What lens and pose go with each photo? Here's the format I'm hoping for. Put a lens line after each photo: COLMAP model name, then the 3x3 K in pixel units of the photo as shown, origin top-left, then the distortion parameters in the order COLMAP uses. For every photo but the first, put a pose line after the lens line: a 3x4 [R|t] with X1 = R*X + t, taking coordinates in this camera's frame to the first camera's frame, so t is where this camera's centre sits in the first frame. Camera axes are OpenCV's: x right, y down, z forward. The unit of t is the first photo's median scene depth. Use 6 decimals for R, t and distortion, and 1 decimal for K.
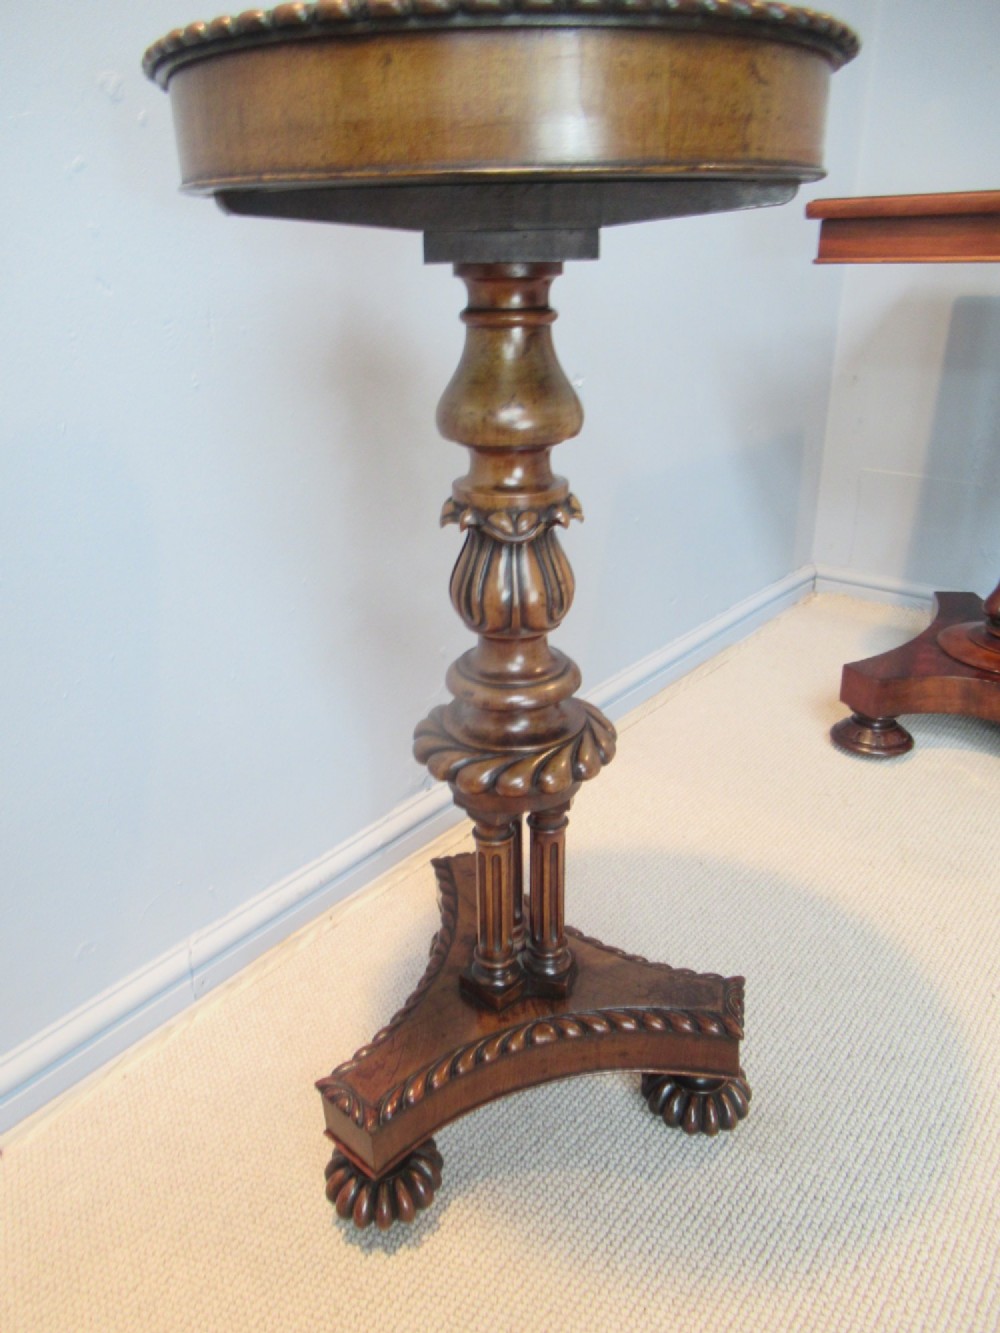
lens RADIAL K [[1010.4, 0, 493.2], [0, 1010.4, 646.1], [0, 0, 1]] dist [-0.011632, 0.004213]
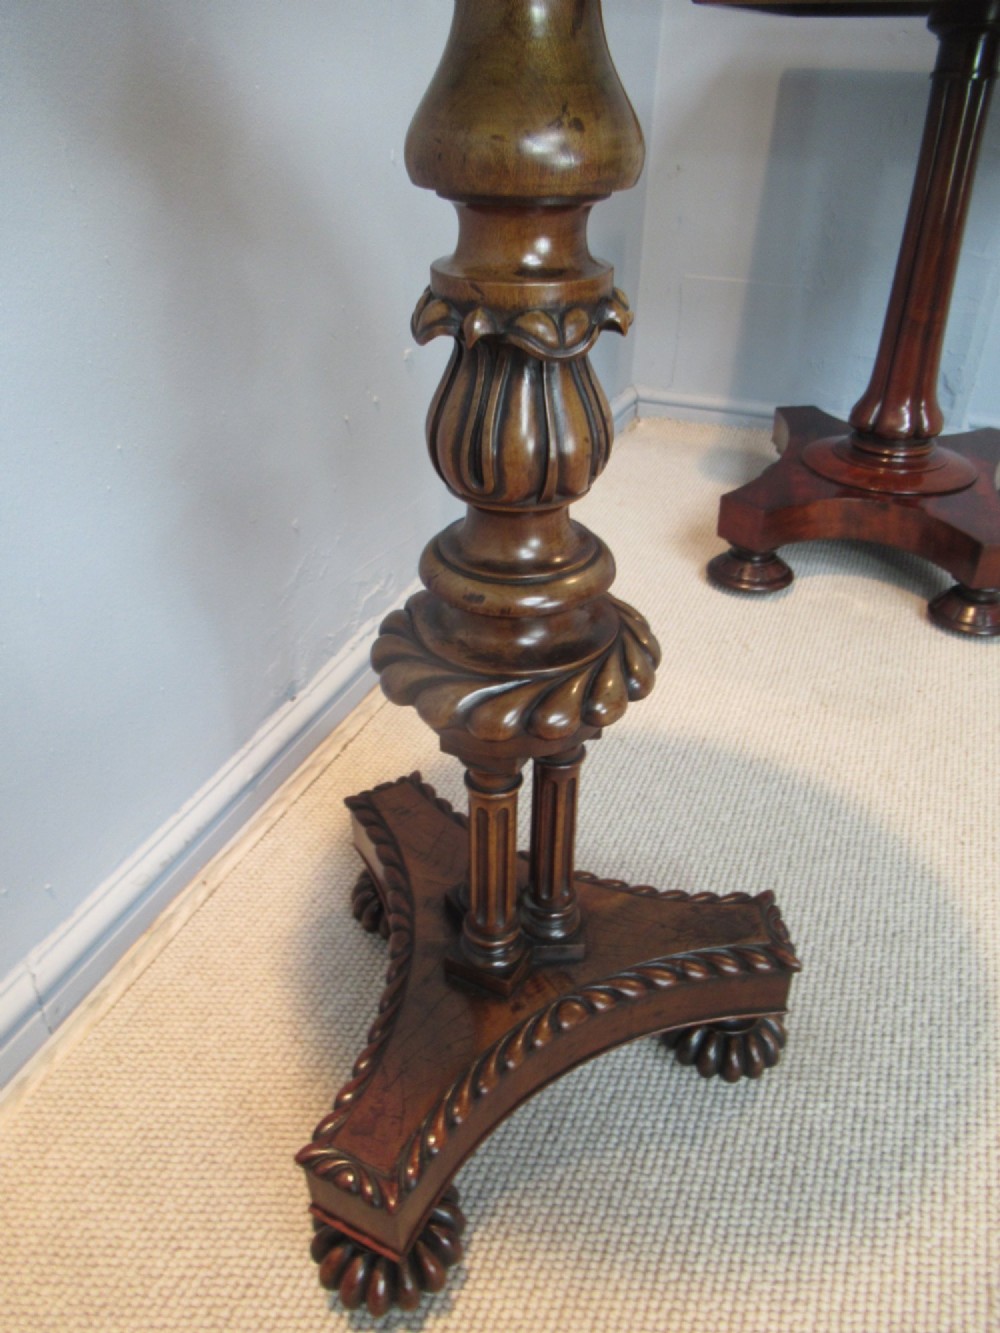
lens RADIAL K [[1007.3, 0, 496.1], [0, 1007.3, 661.6], [0, 0, 1]] dist [0.001913, 0.006015]
pose [[0.961085, -0.127661, 0.244985, -0.158832], [0.084459, 0.980141, 0.179414, -0.027426], [-0.263024, -0.151741, 0.952782, 0.311506]]
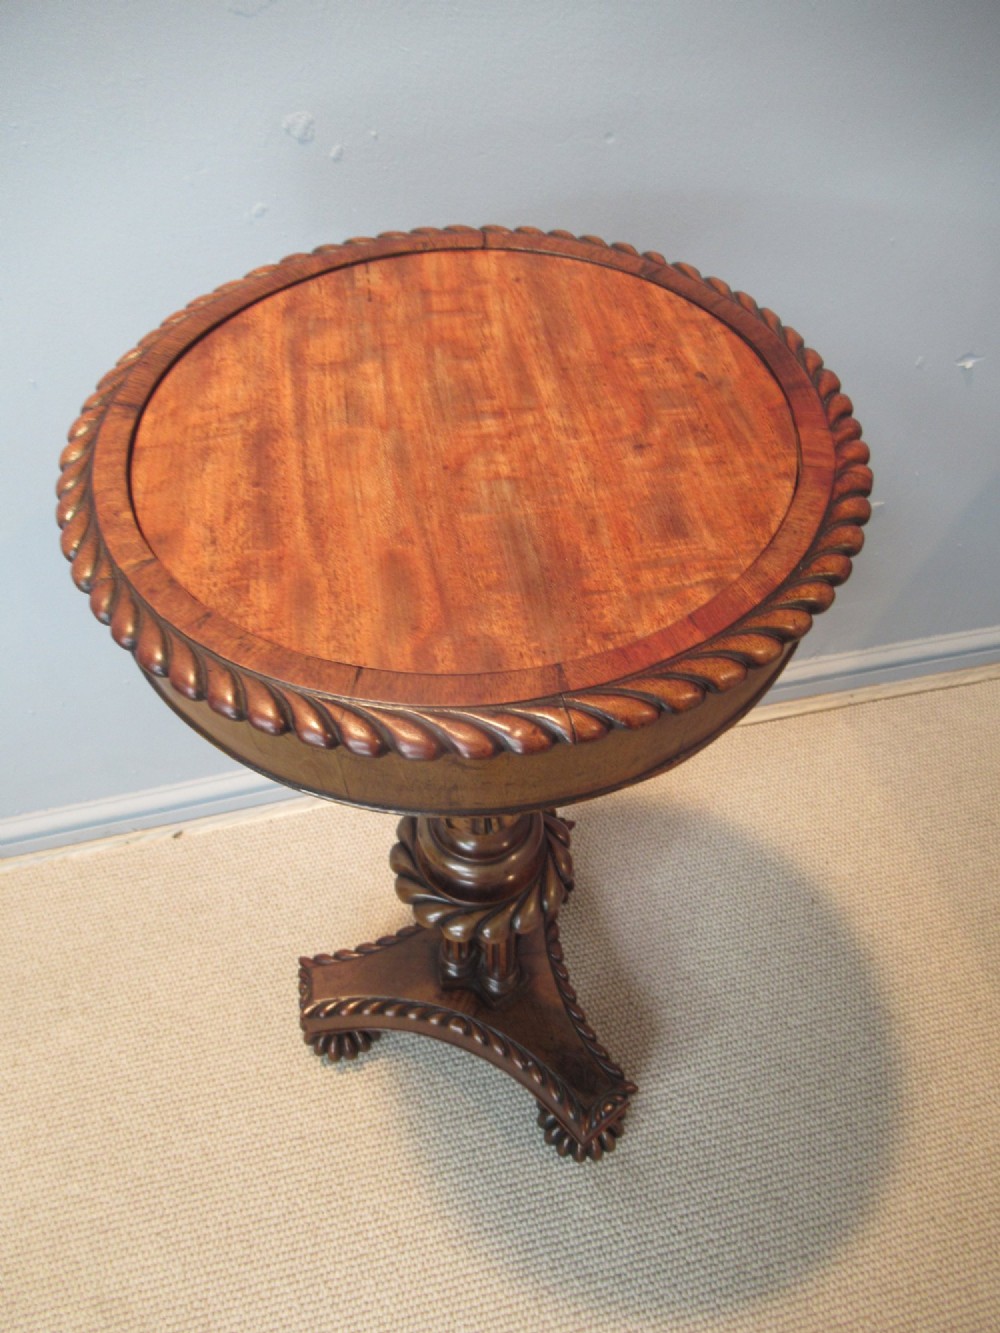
lens RADIAL K [[1015.9, 0, 496.1], [0, 1015.9, 658.4], [0, 0, 1]] dist [0.016437, -0.005485]
pose [[0.786835, 0.494872, -0.368772, 0.321464], [-0.254689, 0.804641, 0.536364, -0.661645], [0.562161, -0.328107, 0.759158, 0.217291]]
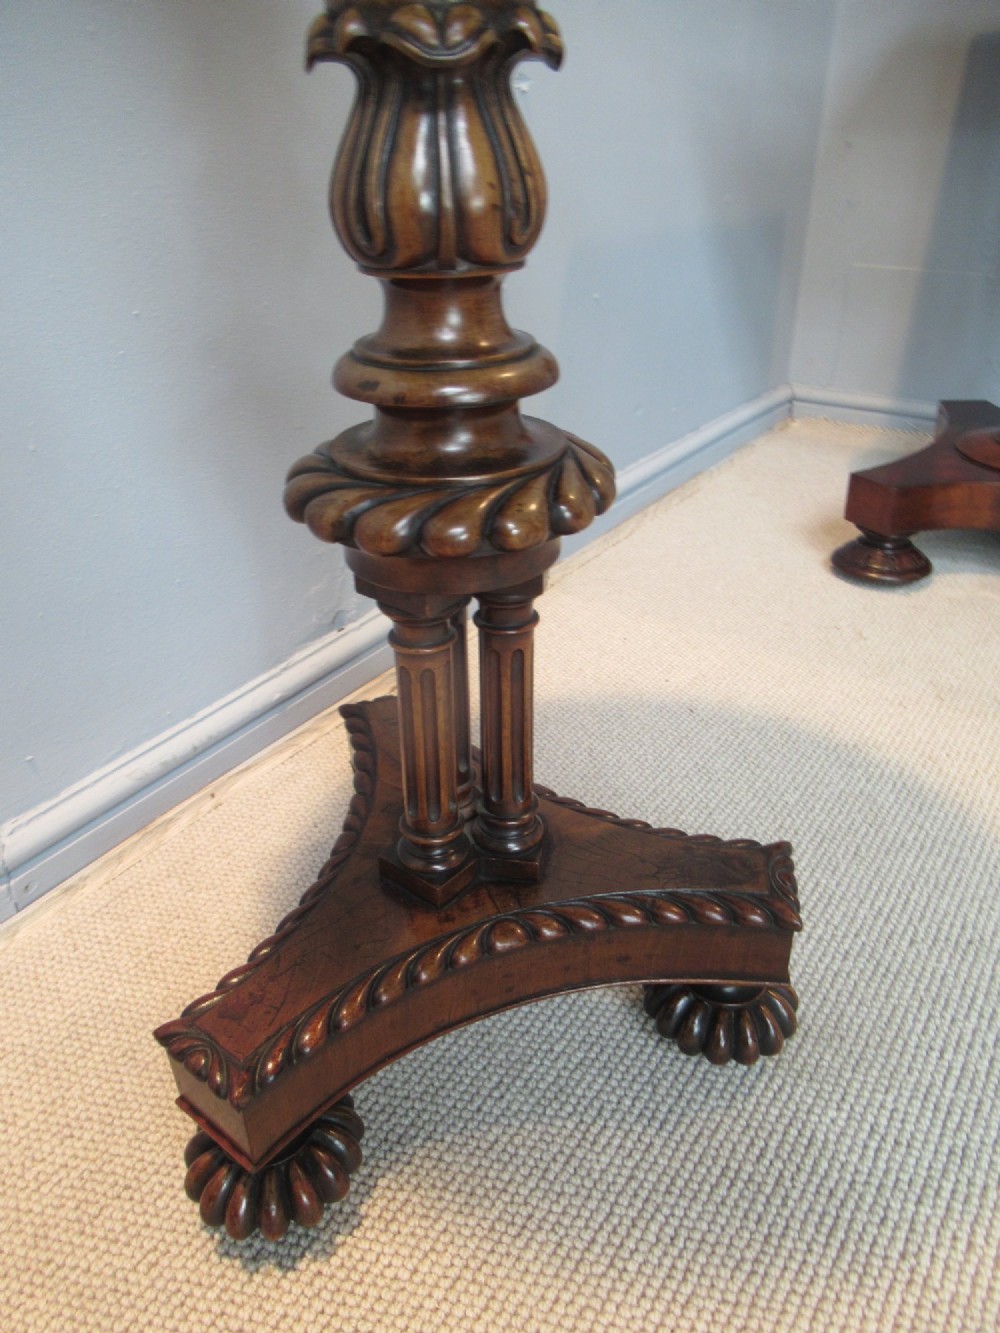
lens RADIAL K [[1007.3, 0, 496.1], [0, 1007.3, 661.6], [0, 0, 1]] dist [0.001913, 0.006015]
pose [[0.997284, -0.032476, 0.066099, 0.004309], [0.024565, 0.992810, 0.117157, 0.123465], [-0.069428, -0.115215, 0.990911, 0.356245]]
